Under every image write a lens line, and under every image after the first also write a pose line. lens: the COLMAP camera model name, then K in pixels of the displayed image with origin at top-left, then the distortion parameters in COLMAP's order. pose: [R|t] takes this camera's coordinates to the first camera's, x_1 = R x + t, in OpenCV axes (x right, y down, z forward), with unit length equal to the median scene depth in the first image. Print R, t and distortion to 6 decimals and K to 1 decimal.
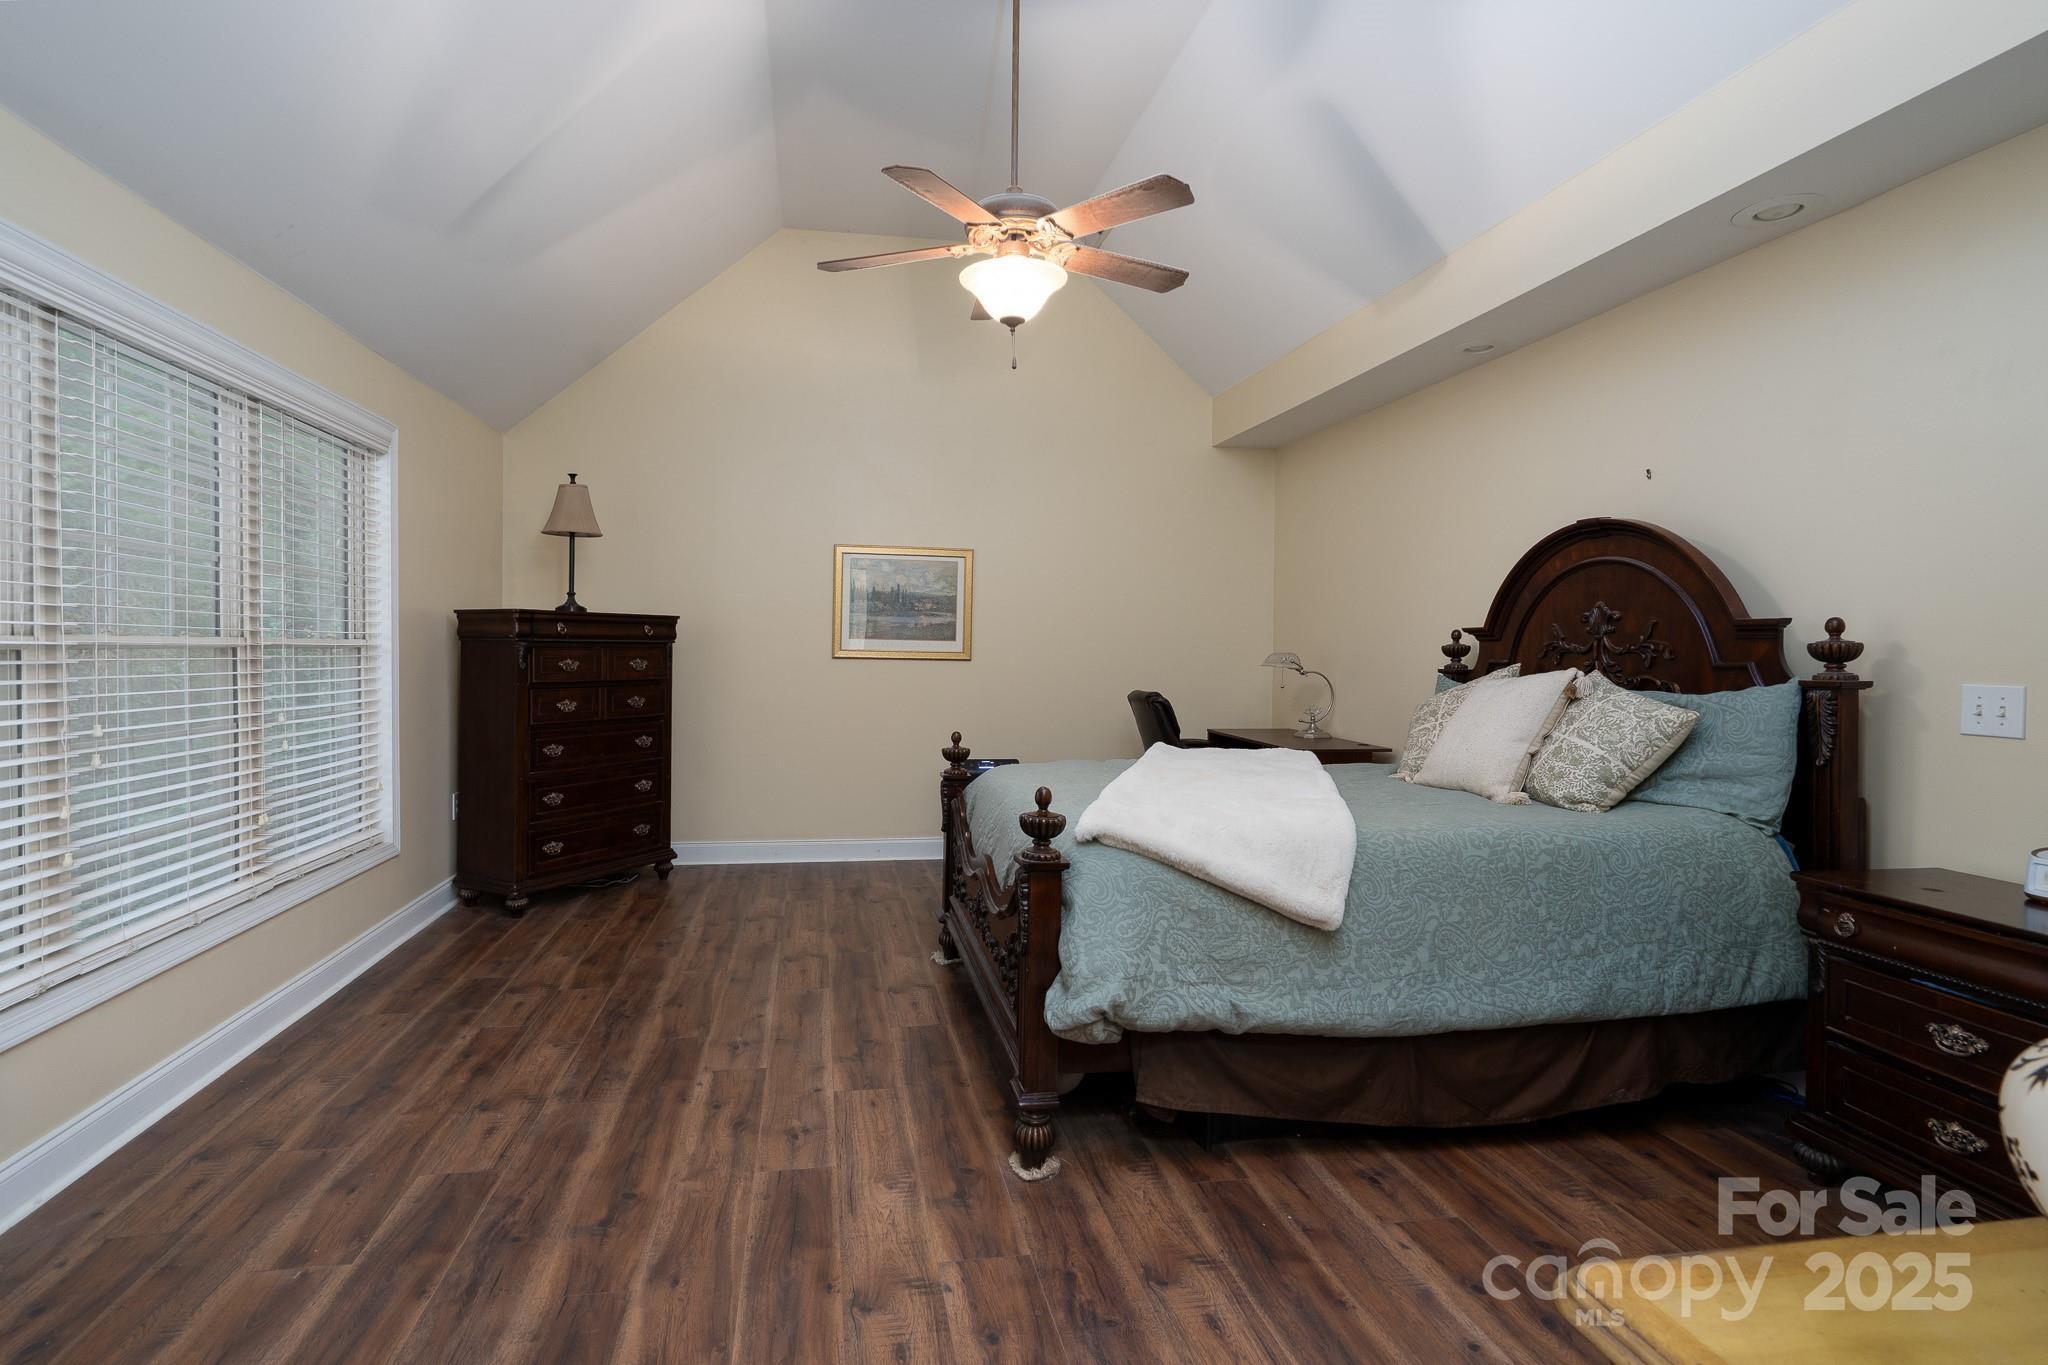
lens RADIAL K [[936.6, 0, 990.4], [0, 936.6, 653.3], [0, 0, 1]] dist [-0.005156, 0.002078]
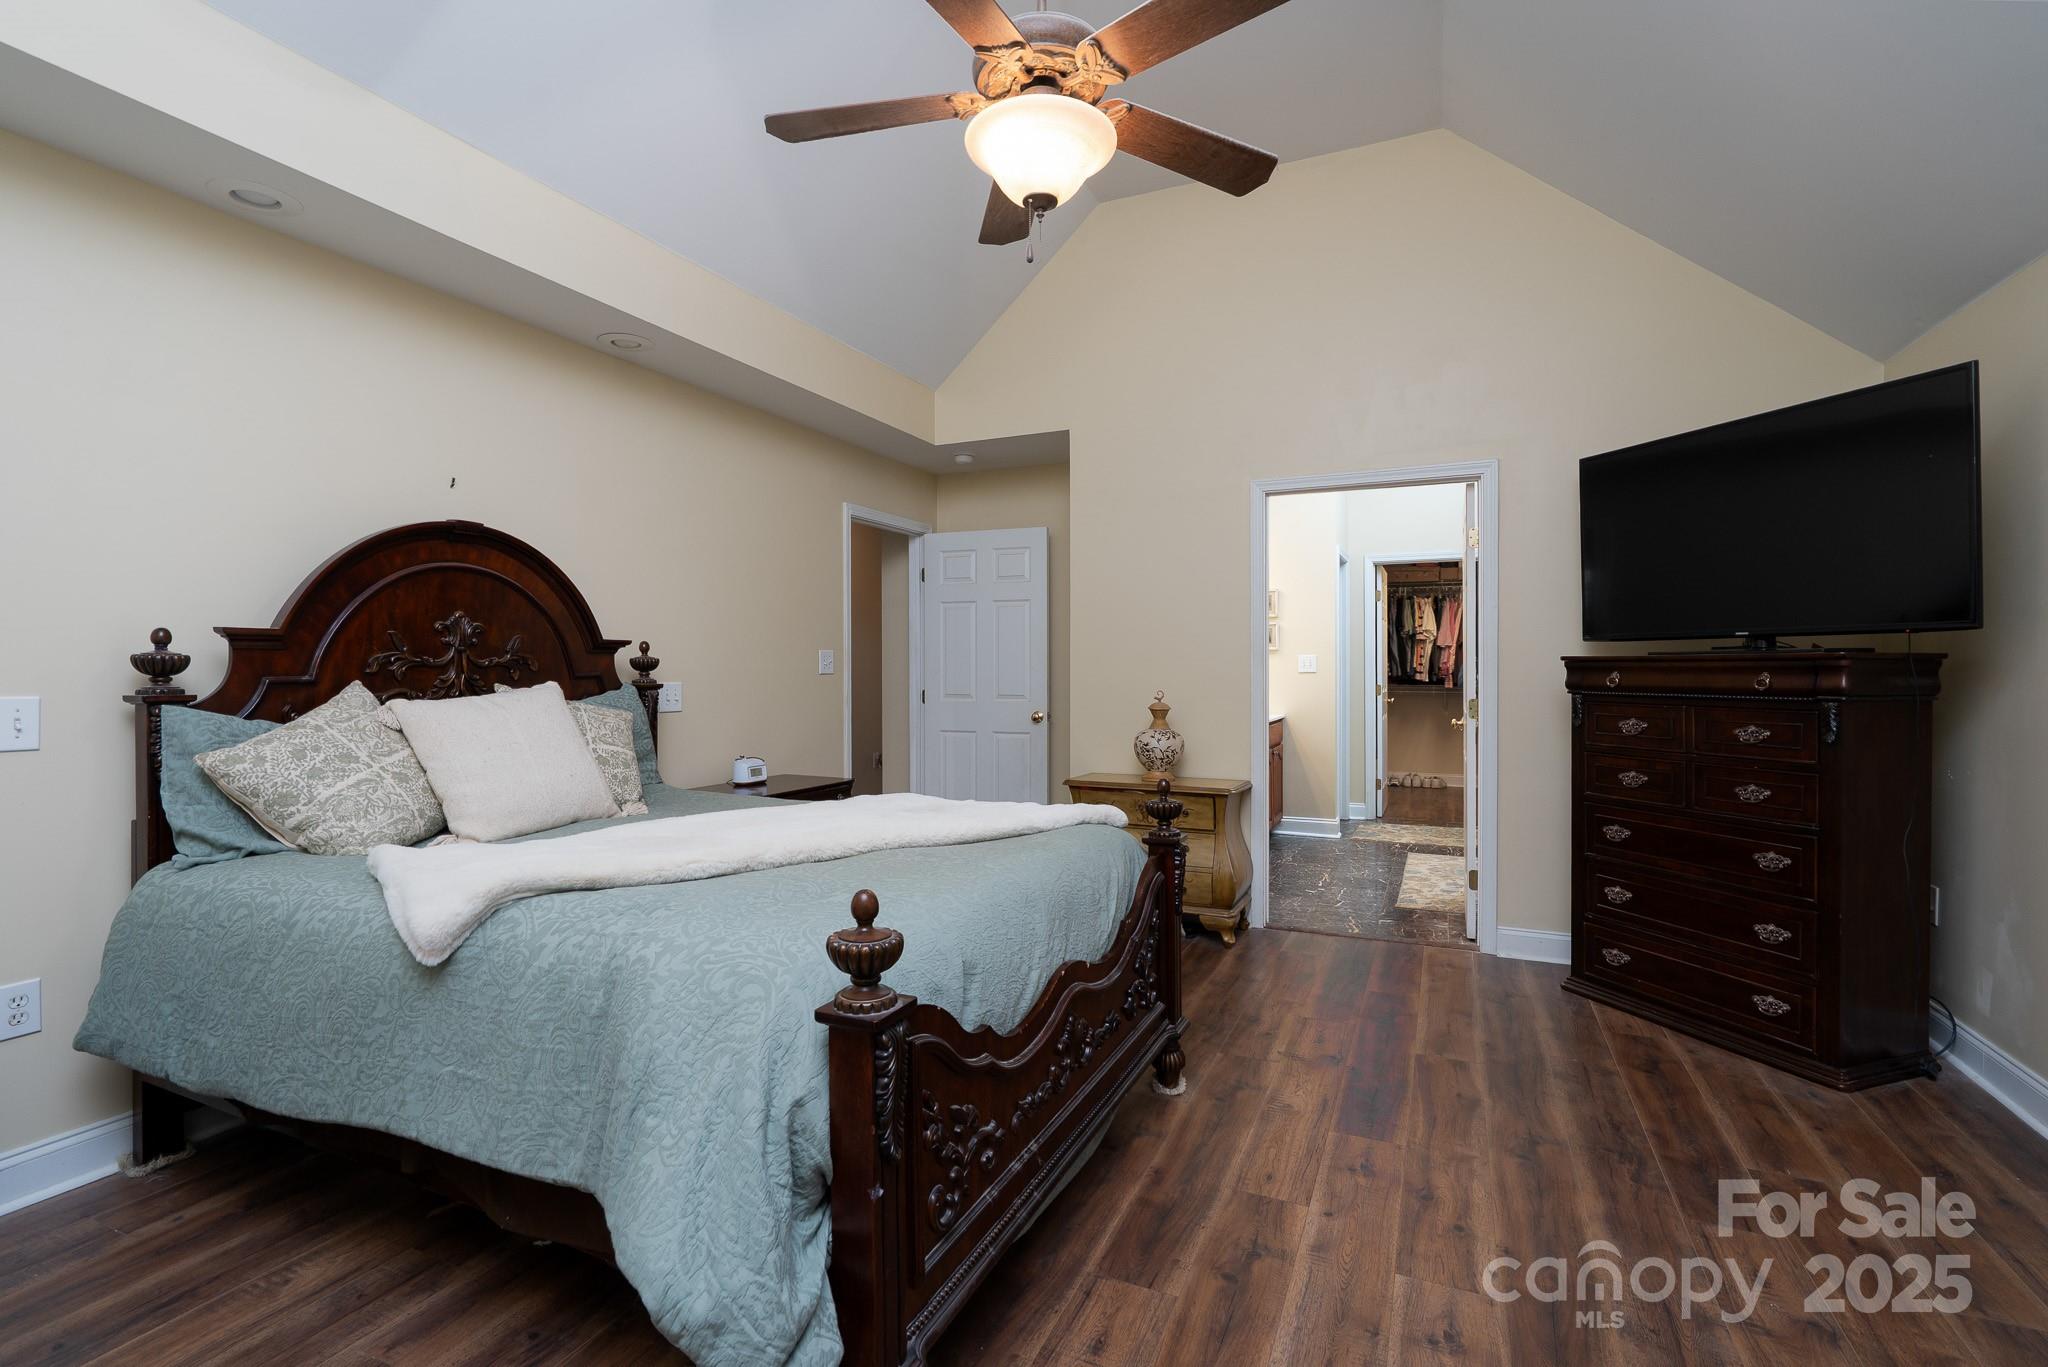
lens RADIAL K [[936.6, 0, 1010.0], [0, 936.6, 664.6], [0, 0, 1]] dist [-0.005156, 0.002078]
pose [[-0.811748, -0.005747, 0.583979, -0.435103], [-0.004096, 0.999983, 0.004146, -0.010374], [-0.583993, 0.000974, -0.811758, 1.836748]]
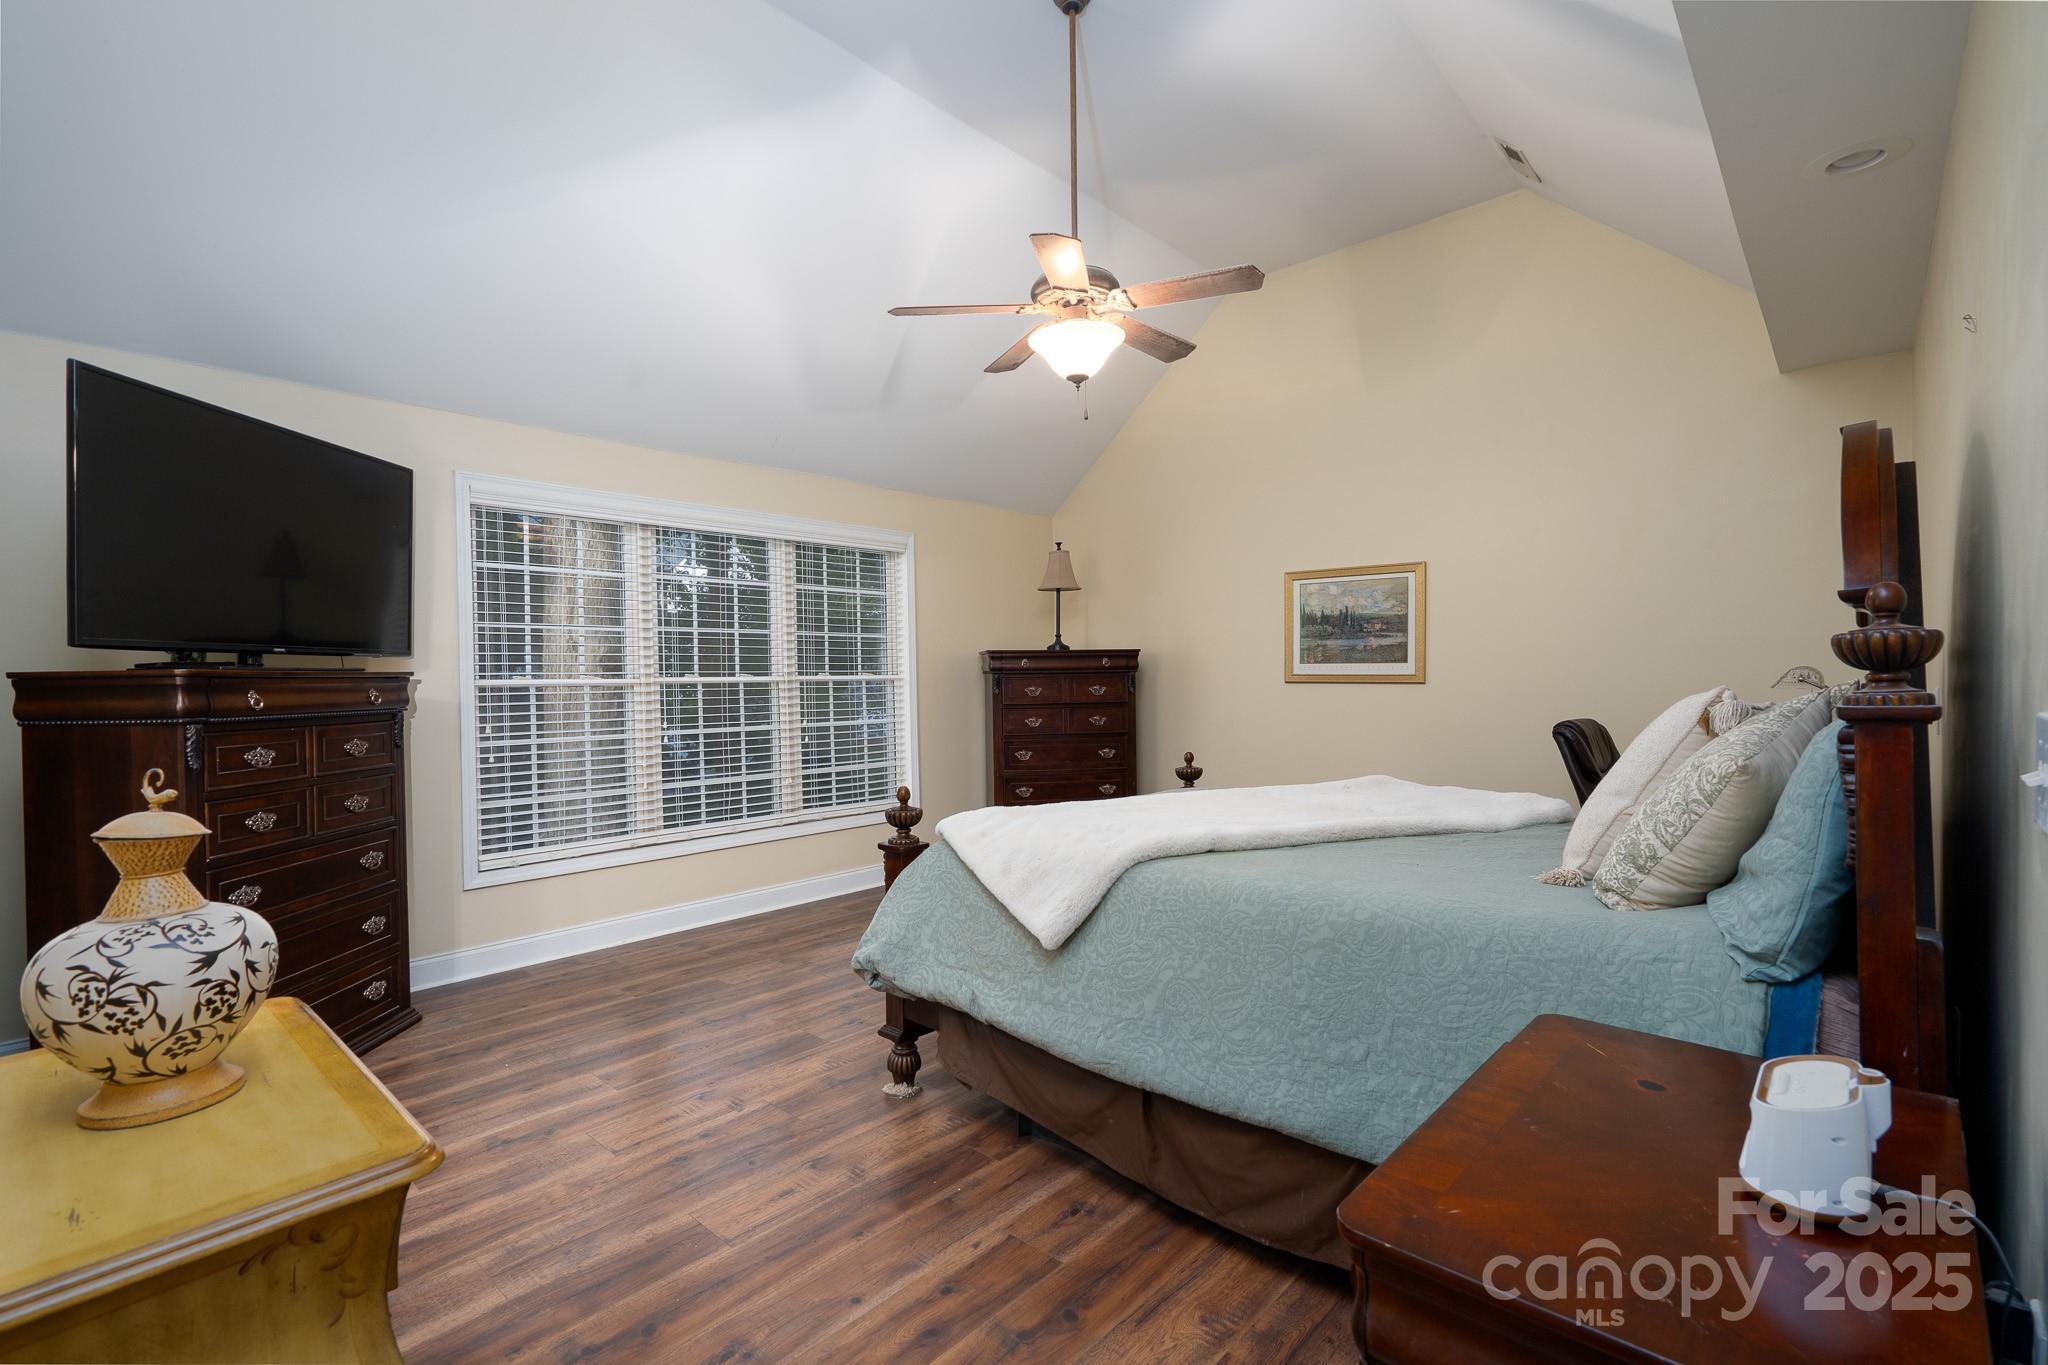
lens RADIAL K [[936.6, 0, 1056.6], [0, 936.6, 691.2], [0, 0, 1]] dist [-0.005156, 0.002078]
pose [[0.635101, -0.005902, -0.772407, 0.993757], [0.015295, 0.999871, 0.004936, 0.011369], [0.772278, -0.014949, 0.635109, 0.318221]]
